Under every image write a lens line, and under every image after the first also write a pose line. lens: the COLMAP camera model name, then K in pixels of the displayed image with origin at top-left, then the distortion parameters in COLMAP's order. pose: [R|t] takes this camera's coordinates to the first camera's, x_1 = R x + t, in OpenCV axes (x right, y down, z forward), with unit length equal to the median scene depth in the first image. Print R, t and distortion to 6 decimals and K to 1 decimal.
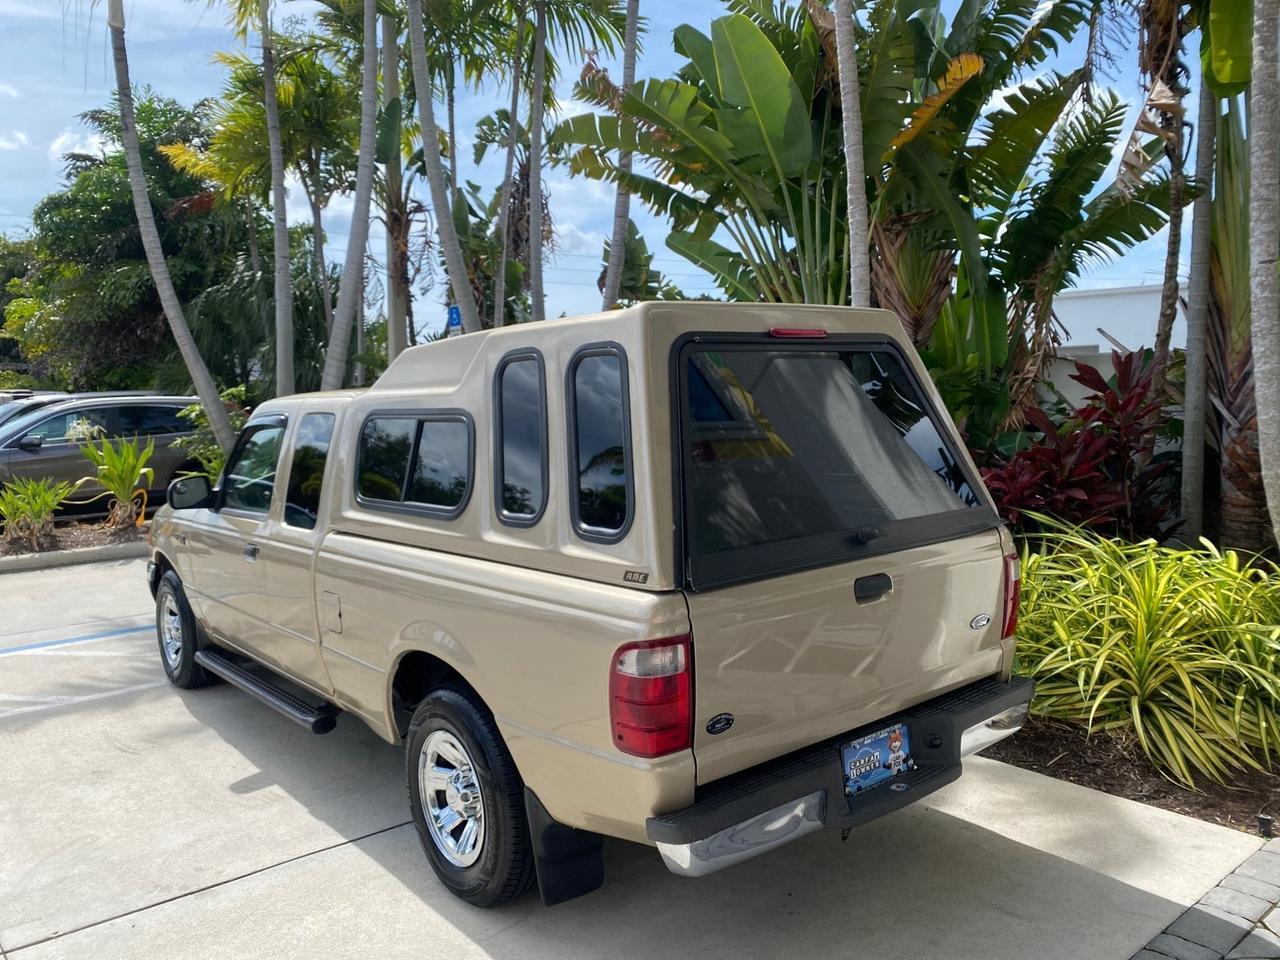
lens RADIAL K [[985.3, 0, 644.6], [0, 985.3, 472.0], [0, 0, 1]] dist [0.017207, -0.018094]
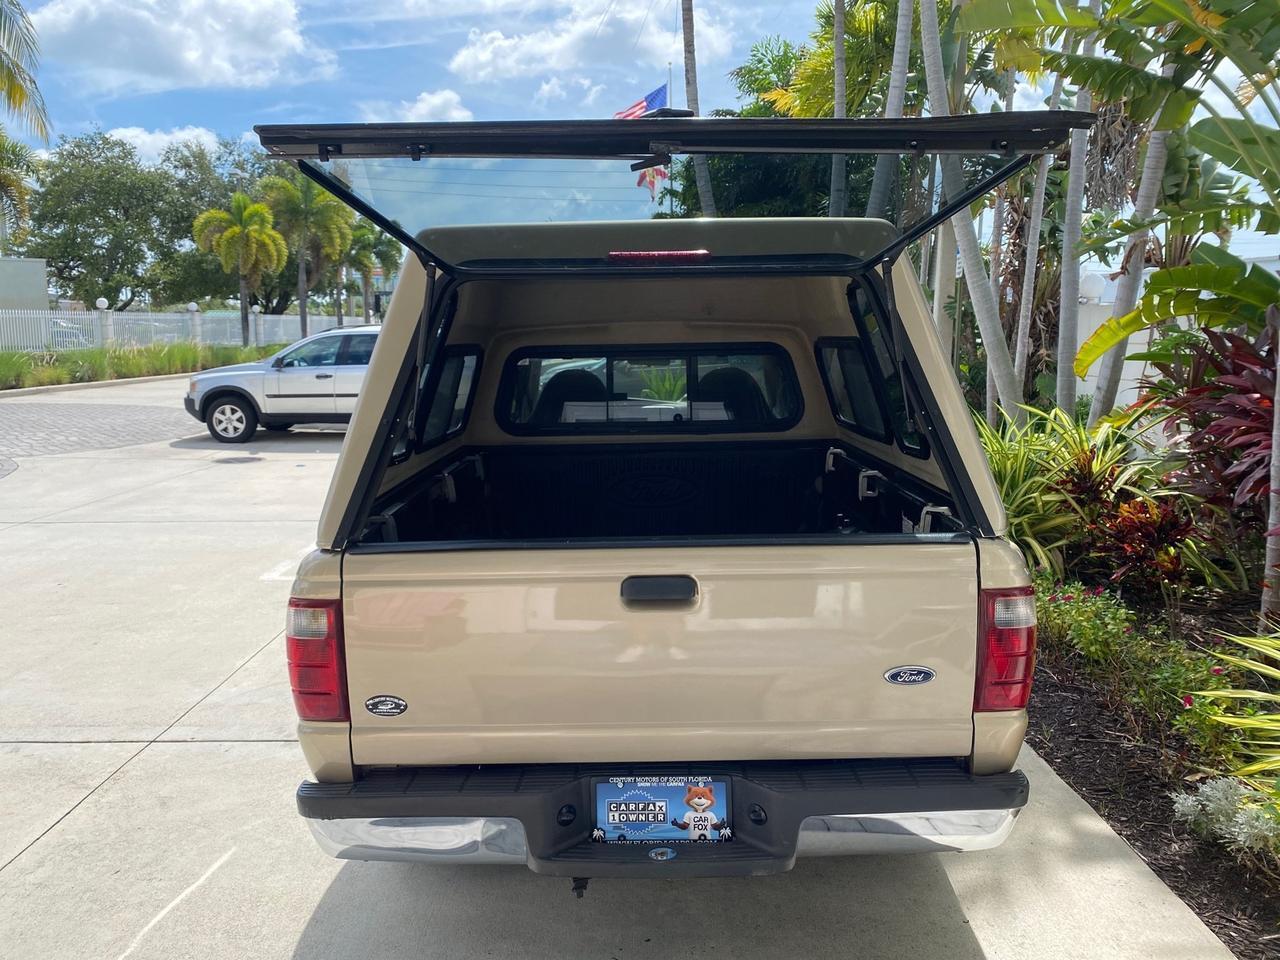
lens RADIAL K [[985.3, 0, 643.6], [0, 985.3, 471.9], [0, 0, 1]] dist [0.017207, -0.018094]
pose [[0.768574, 0.105534, -0.630996, 0.446820], [-0.062572, 0.993972, 0.090027, -0.028829], [0.636693, -0.029709, 0.770545, 0.259344]]
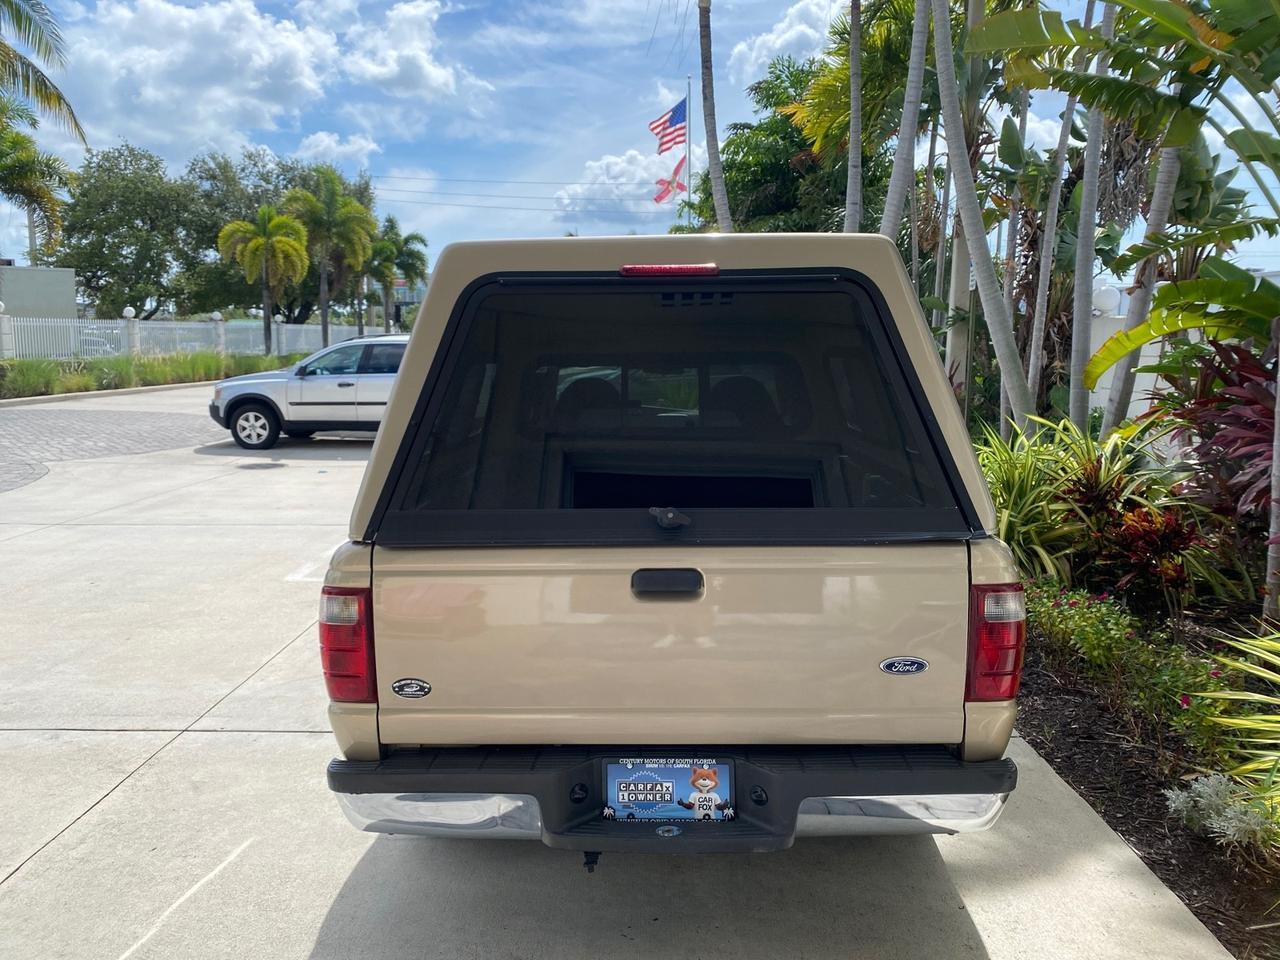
lens RADIAL K [[985.3, 0, 638.0], [0, 985.3, 468.5], [0, 0, 1]] dist [0.017207, -0.018094]
pose [[0.753651, 0.102330, -0.649260, 0.471085], [-0.068370, 0.994653, 0.077404, -0.026141], [0.653709, -0.013946, 0.756618, 0.235377]]
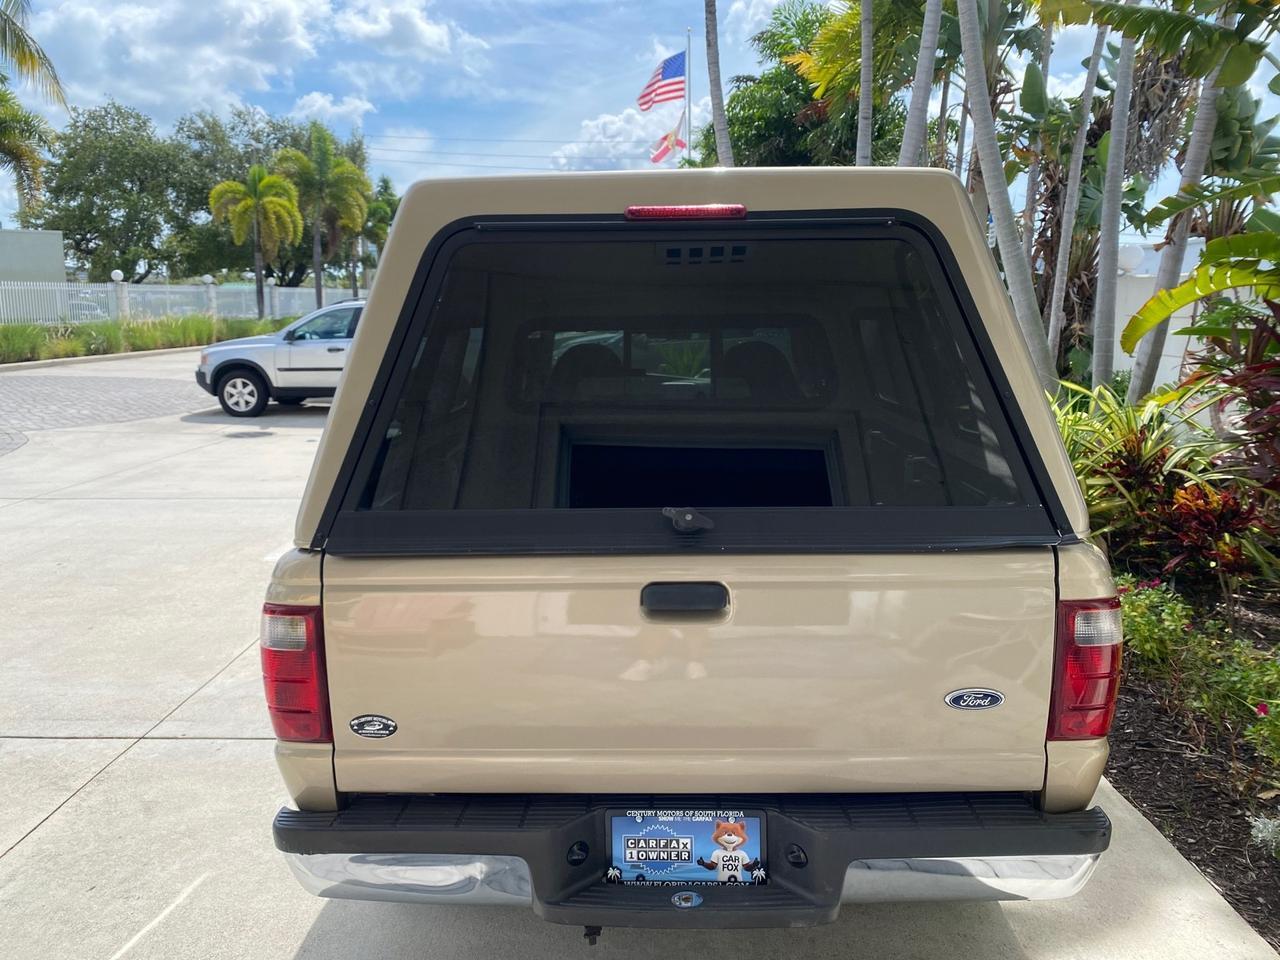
lens RADIAL K [[985.3, 0, 637.2], [0, 985.3, 473.0], [0, 0, 1]] dist [0.017207, -0.018094]
pose [[0.754063, 0.126596, -0.644486, 0.401132], [-0.065183, 0.990829, 0.118362, -0.029434], [0.653559, -0.047242, 0.755400, 0.308249]]
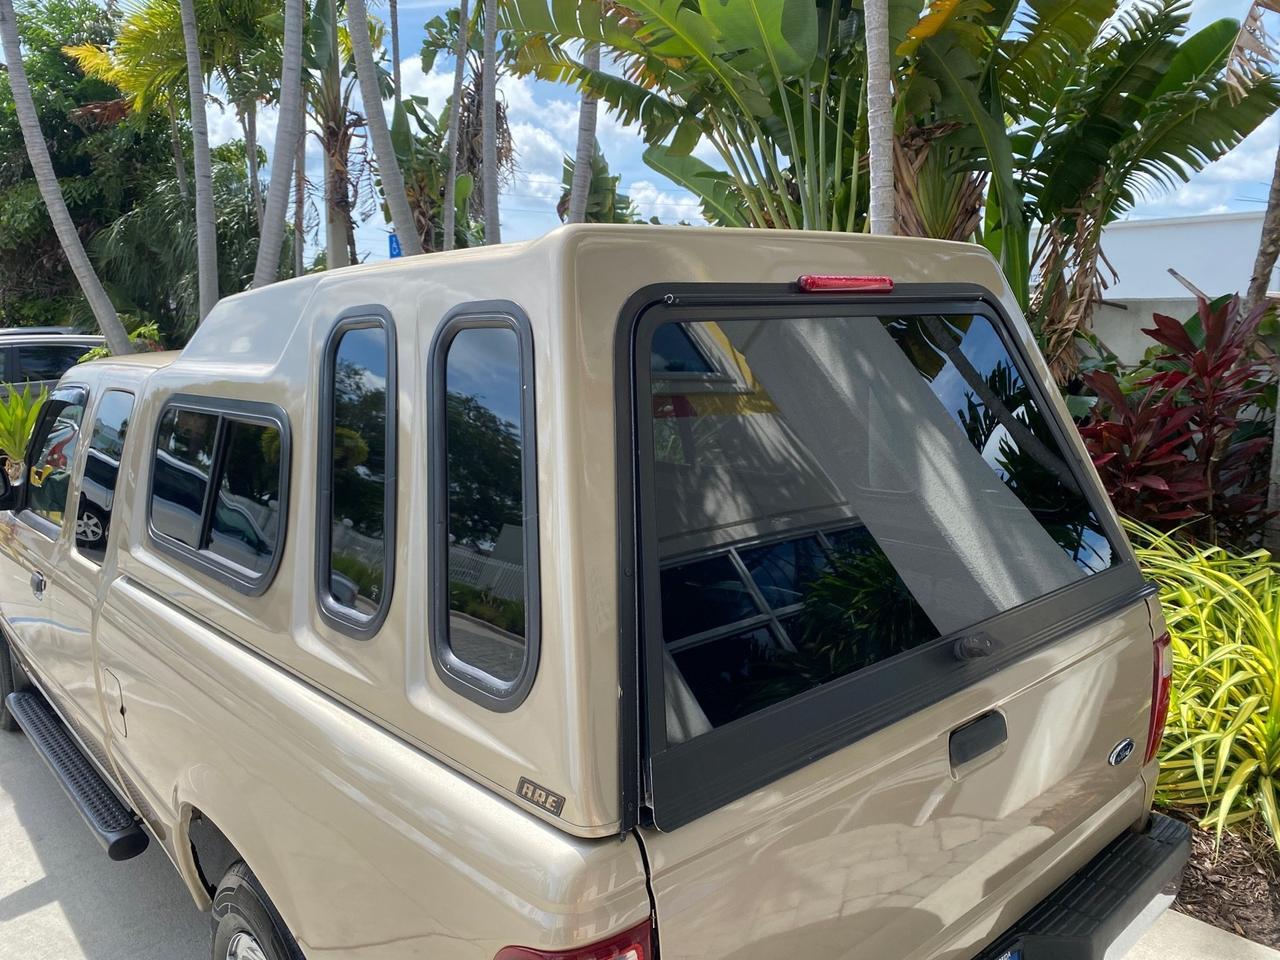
lens RADIAL K [[985.3, 0, 649.0], [0, 985.3, 473.3], [0, 0, 1]] dist [0.017207, -0.018094]
pose [[0.999607, 0.002547, 0.027904, 0.016883], [-0.004436, 0.997686, 0.067851, -0.047062], [-0.027666, -0.067948, 0.997305, 0.286444]]
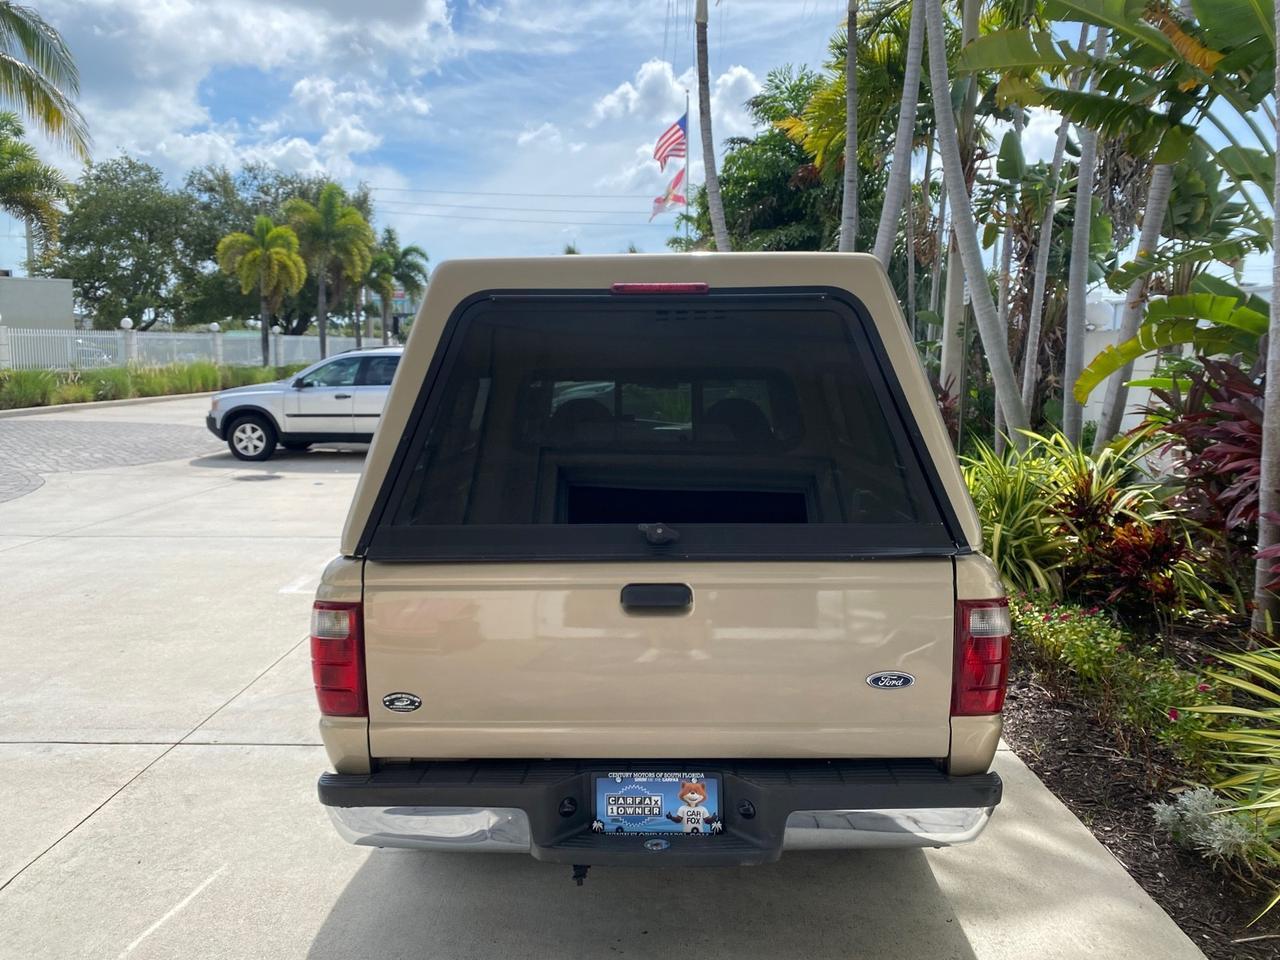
lens RADIAL K [[985.3, 0, 641.3], [0, 985.3, 472.0], [0, 0, 1]] dist [0.017207, -0.018094]
pose [[0.756887, 0.098243, -0.646119, 0.477989], [-0.070658, 0.995143, 0.068541, -0.029108], [0.649714, -0.006224, 0.760153, 0.234364]]
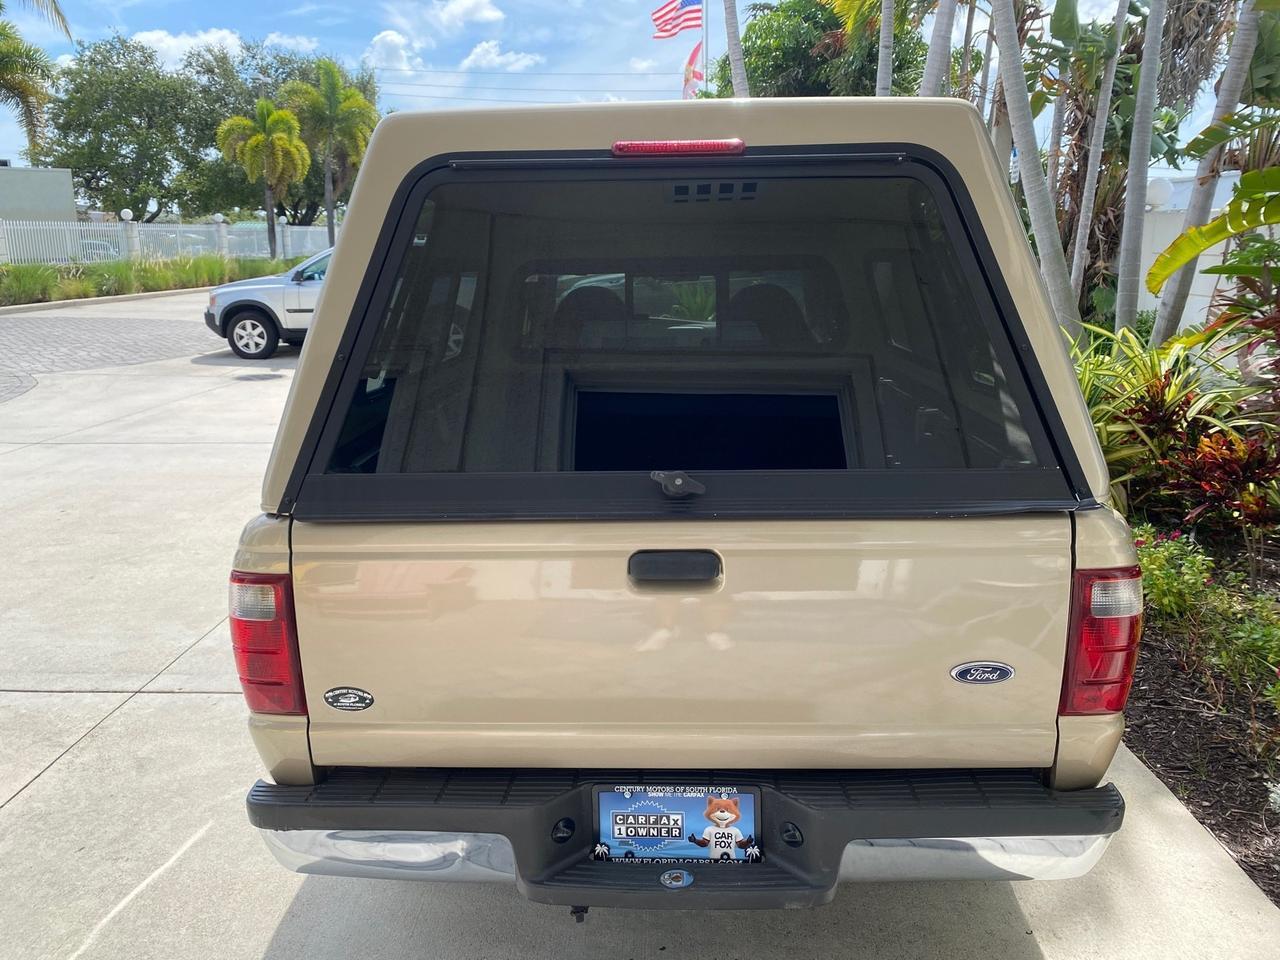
lens RADIAL K [[985.3, 0, 641.7], [0, 985.3, 471.1], [0, 0, 1]] dist [0.017207, -0.018094]
pose [[0.745848, 0.164125, -0.645580, 0.391042], [-0.062615, 0.982154, 0.177351, -0.035103], [0.663167, -0.091854, 0.742814, 0.338193]]
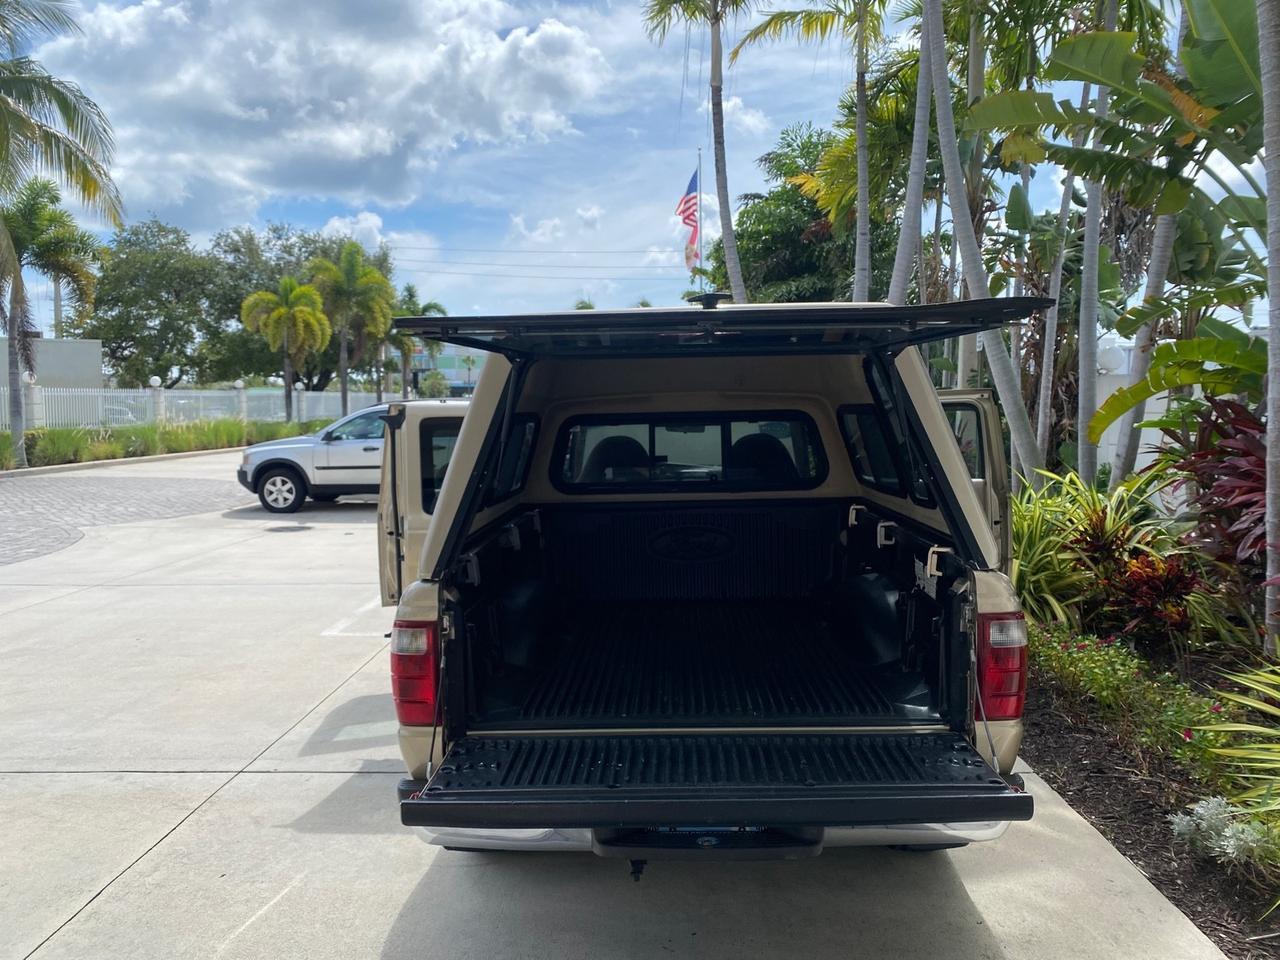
lens RADIAL K [[985.3, 0, 640.8], [0, 985.3, 472.5], [0, 0, 1]] dist [0.017207, -0.018094]
pose [[0.746935, 0.055966, -0.662537, 0.503649], [-0.058462, 0.998120, 0.018404, -0.018512], [0.662322, 0.024987, 0.748803, 0.176720]]
